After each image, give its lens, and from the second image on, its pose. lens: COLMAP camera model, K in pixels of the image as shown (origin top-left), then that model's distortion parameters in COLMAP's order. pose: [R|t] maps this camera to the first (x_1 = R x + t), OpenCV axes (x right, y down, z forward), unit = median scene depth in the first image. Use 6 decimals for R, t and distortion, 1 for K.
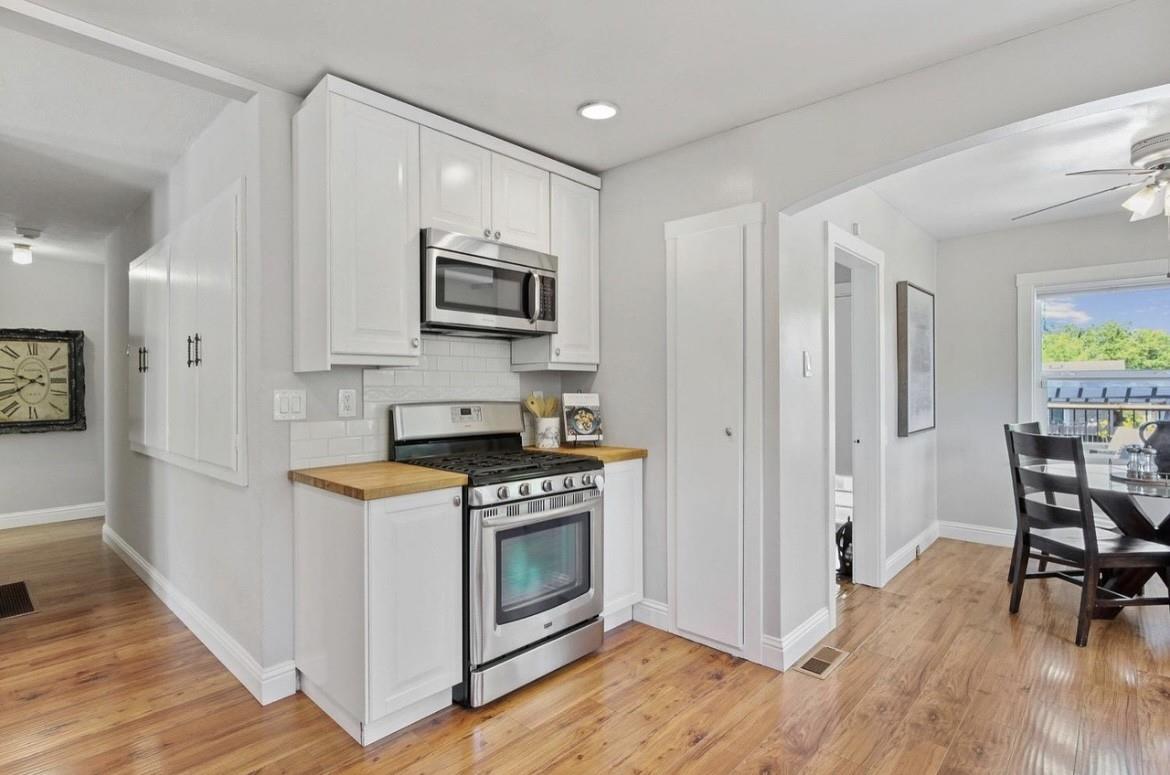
lens RADIAL K [[580.7, 0, 585.2], [0, 580.7, 386.9], [0, 0, 1]] dist [-0.004078, 0.002242]
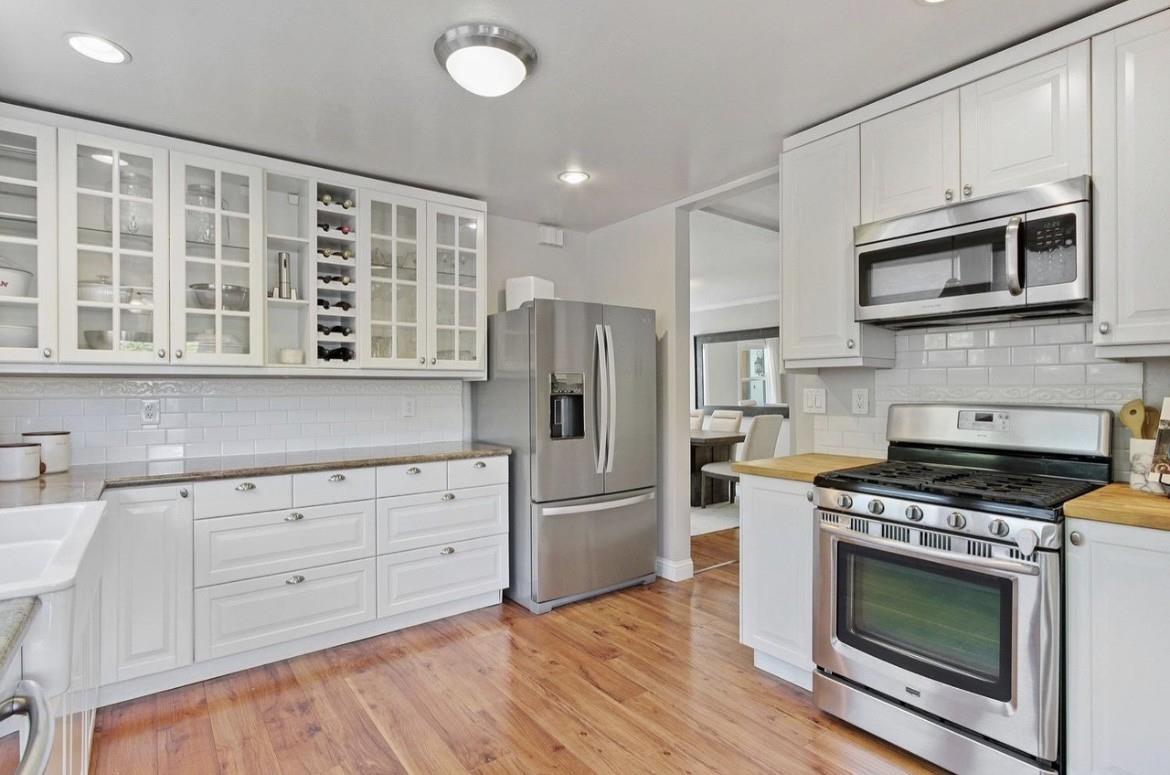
lens RADIAL K [[580.7, 0, 586.7], [0, 580.7, 388.4], [0, 0, 1]] dist [-0.004078, 0.002242]
pose [[-0.172364, 0.000685, -0.985033, 0.439439], [0.002803, 0.999996, 0.000205, 0.000941], [0.985029, -0.002725, -0.172366, 0.396411]]
